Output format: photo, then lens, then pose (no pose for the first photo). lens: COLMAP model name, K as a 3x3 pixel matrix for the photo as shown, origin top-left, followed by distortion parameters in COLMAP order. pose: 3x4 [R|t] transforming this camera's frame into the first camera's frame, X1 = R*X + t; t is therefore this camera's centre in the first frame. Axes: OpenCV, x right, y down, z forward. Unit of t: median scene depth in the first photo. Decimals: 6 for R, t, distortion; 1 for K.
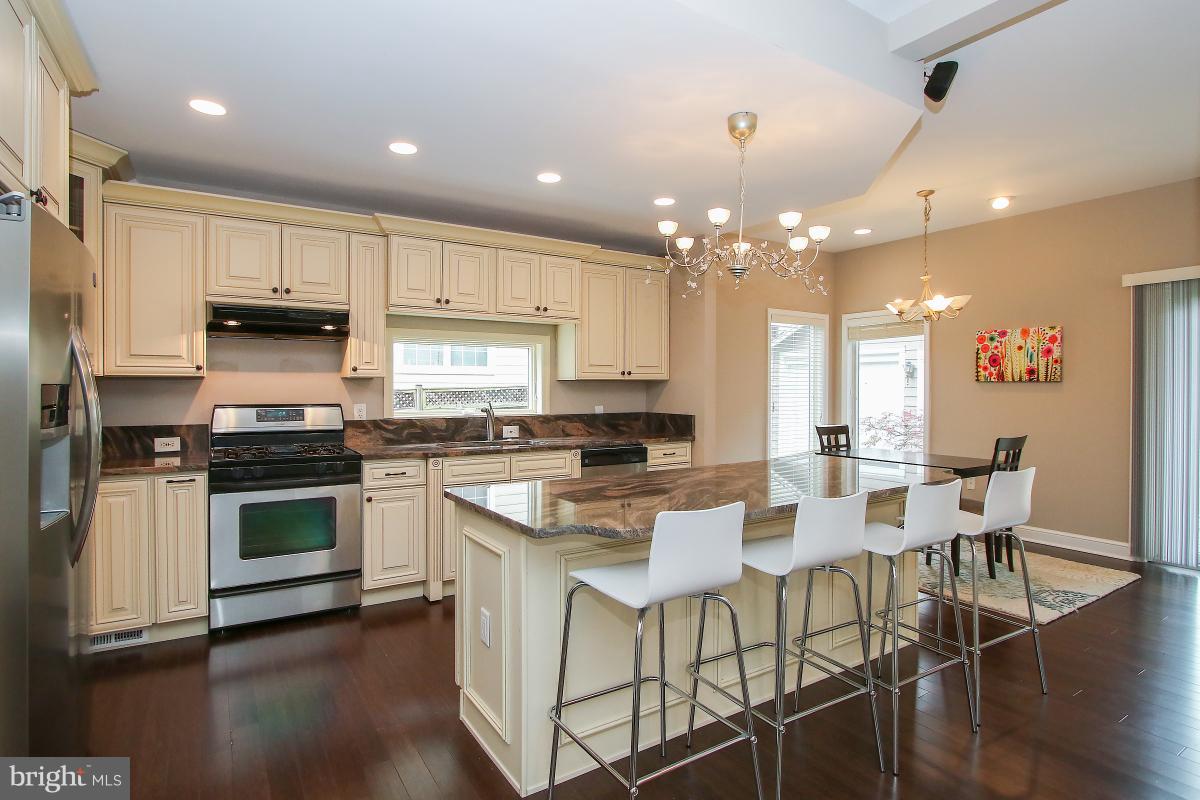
lens RADIAL K [[618.6, 0, 584.2], [0, 618.6, 393.1], [0, 0, 1]] dist [-0.025170, 0.002194]
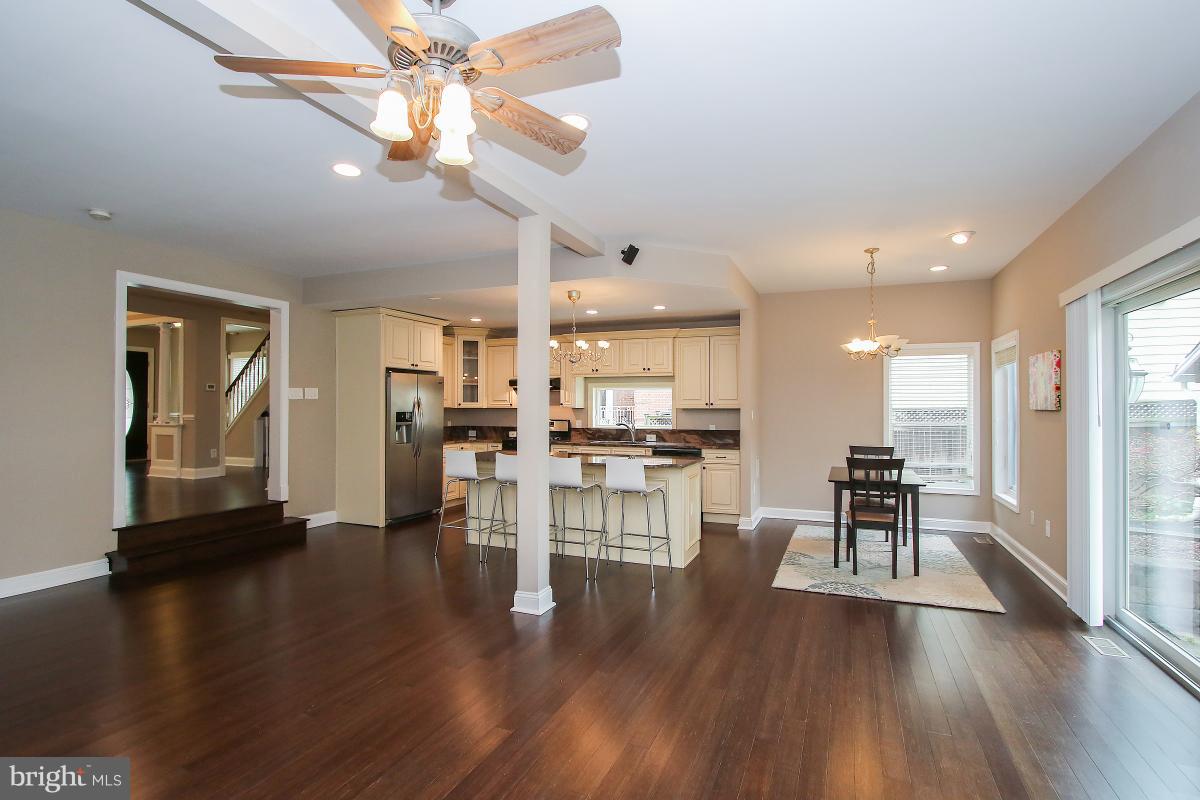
lens RADIAL K [[557.1, 0, 619.6], [0, 557.1, 402.0], [0, 0, 1]] dist [-0.018073, 0.003063]
pose [[0.589691, -0.009971, -0.807567, 1.123541], [-0.011027, 0.999731, -0.020396, -0.006637], [0.807553, 0.020932, 0.589423, -0.019355]]
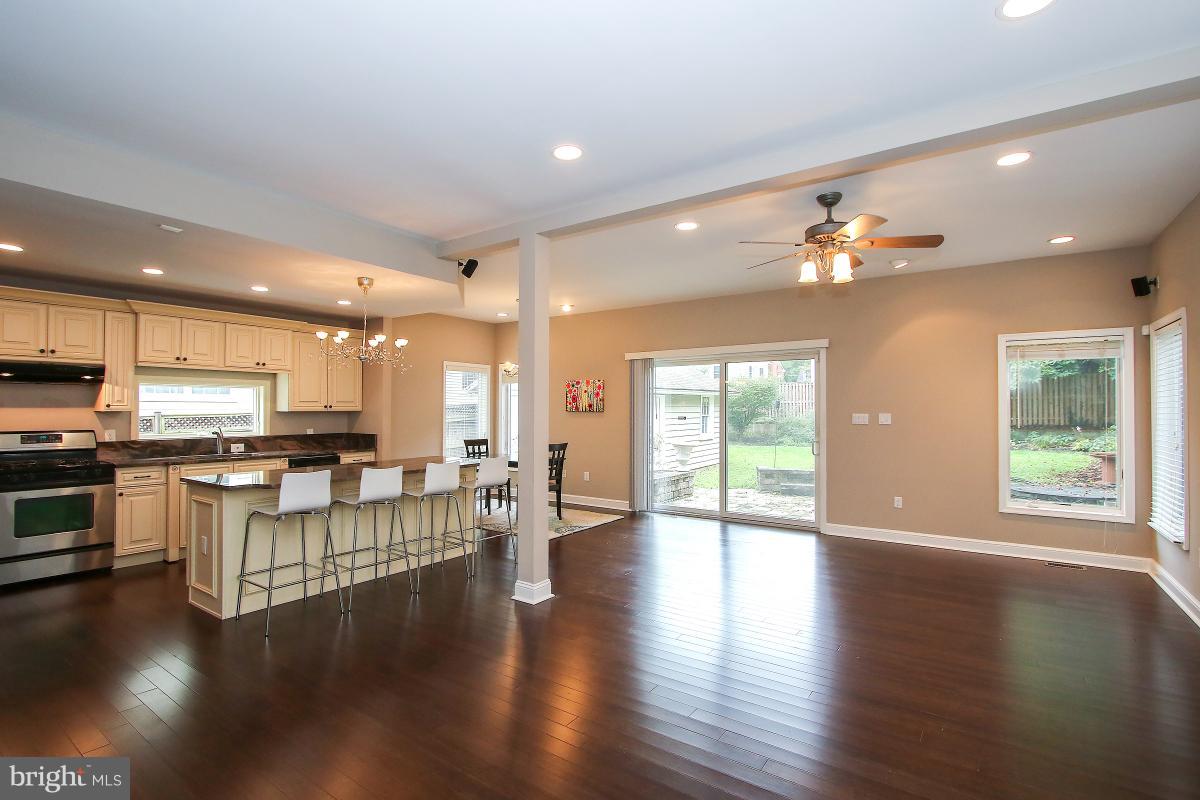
lens RADIAL K [[586.5, 0, 598.2], [0, 586.5, 400.9], [0, 0, 1]] dist [-0.018389, 0.002924]
pose [[0.923585, 0.005270, 0.383358, 0.133442], [0.003412, 0.999753, -0.021964, -0.013520], [-0.383379, 0.021593, 0.923339, -0.556551]]
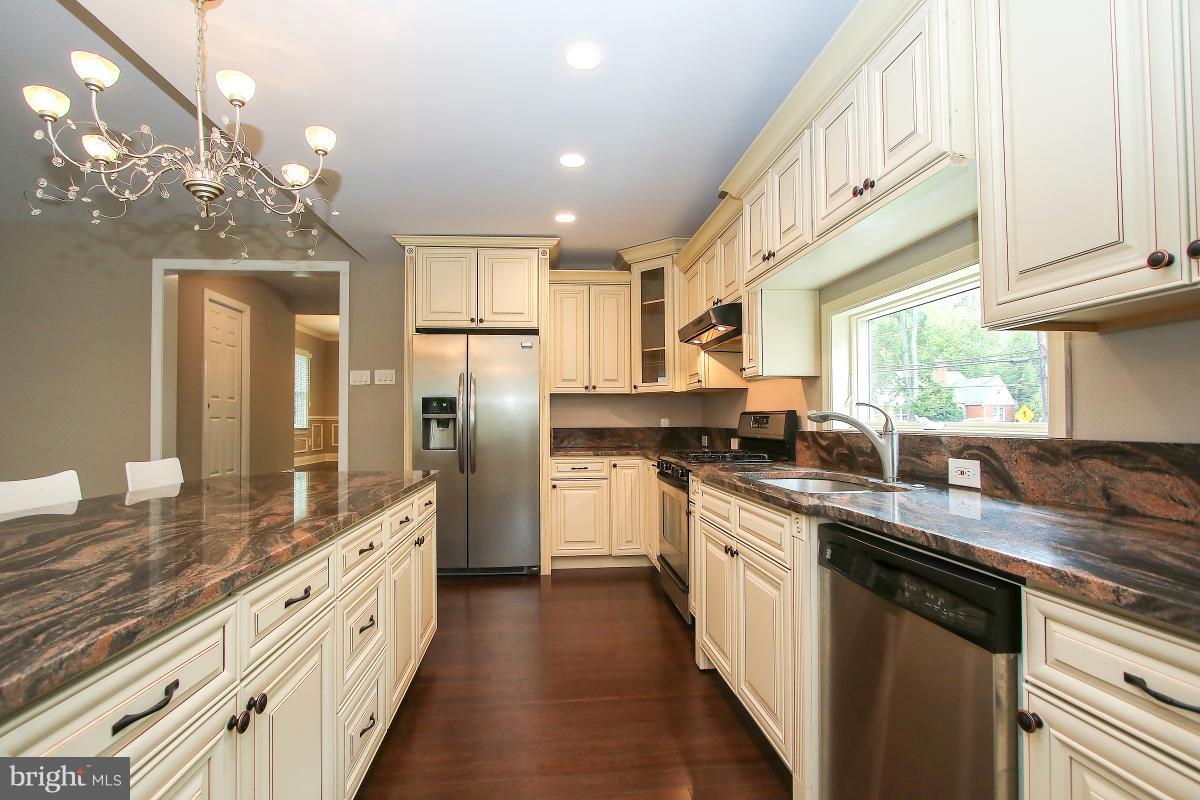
lens RADIAL K [[557.1, 0, 590.4], [0, 557.1, 408.1], [0, 0, 1]] dist [-0.018073, 0.003063]
pose [[-0.449932, -0.022738, -0.892773, 0.341733], [-0.008851, 0.999740, -0.021001, 0.027925], [0.893019, -0.001547, -0.450016, 0.942279]]
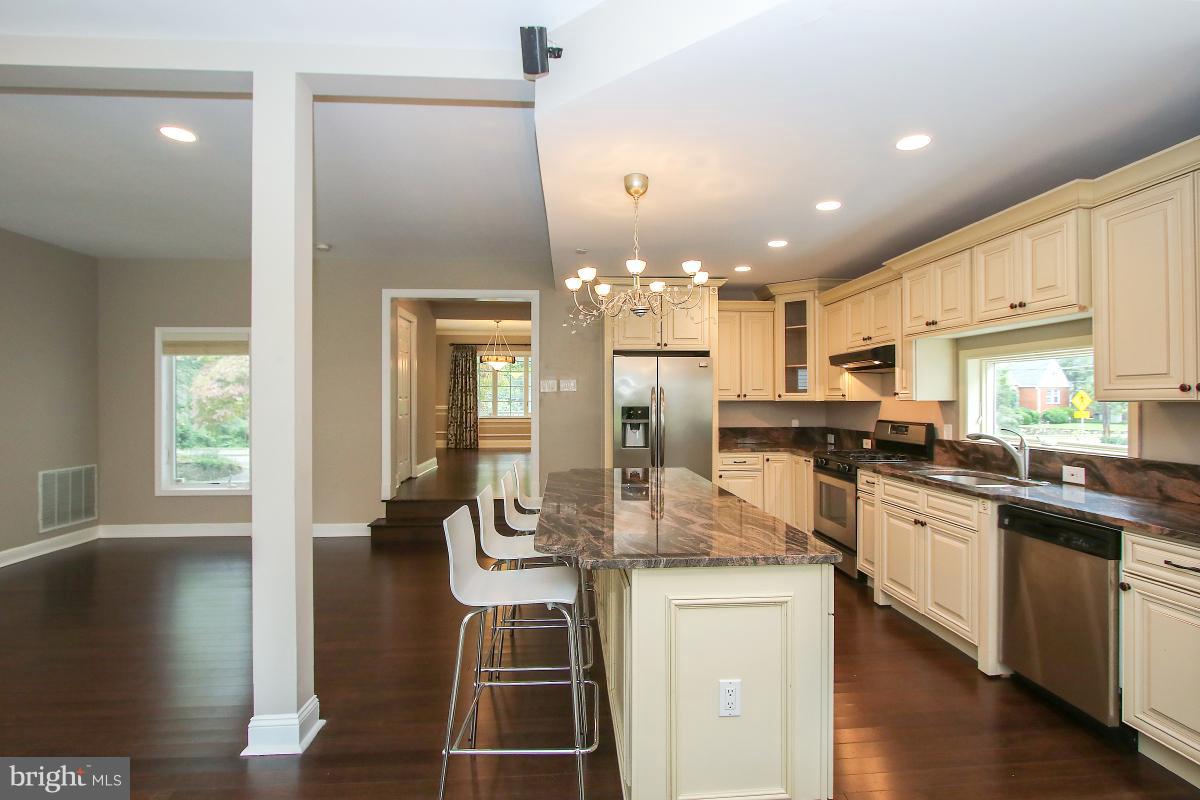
lens RADIAL K [[586.5, 0, 610.2], [0, 586.5, 394.1], [0, 0, 1]] dist [-0.018389, 0.002924]
pose [[-0.460247, -0.012585, -0.887702, 0.716880], [-0.012783, 0.999890, -0.007549, -0.018493], [0.887699, 0.007873, -0.460357, 0.835219]]
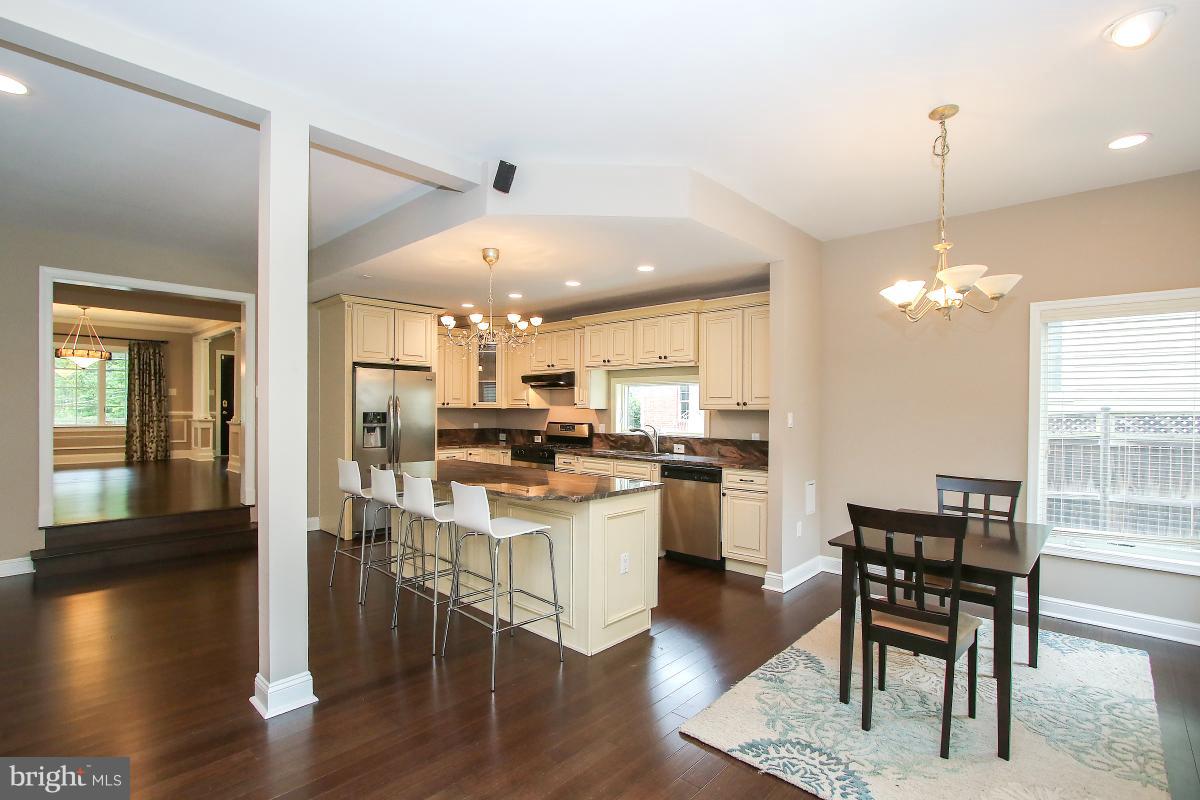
lens RADIAL K [[557.1, 0, 598.9], [0, 557.1, 410.0], [0, 0, 1]] dist [-0.018073, 0.003063]
pose [[0.266427, 0.000690, -0.963855, 1.001722], [-0.019041, 0.999808, -0.004548, -0.012562], [0.963667, 0.019565, 0.266389, 0.509411]]
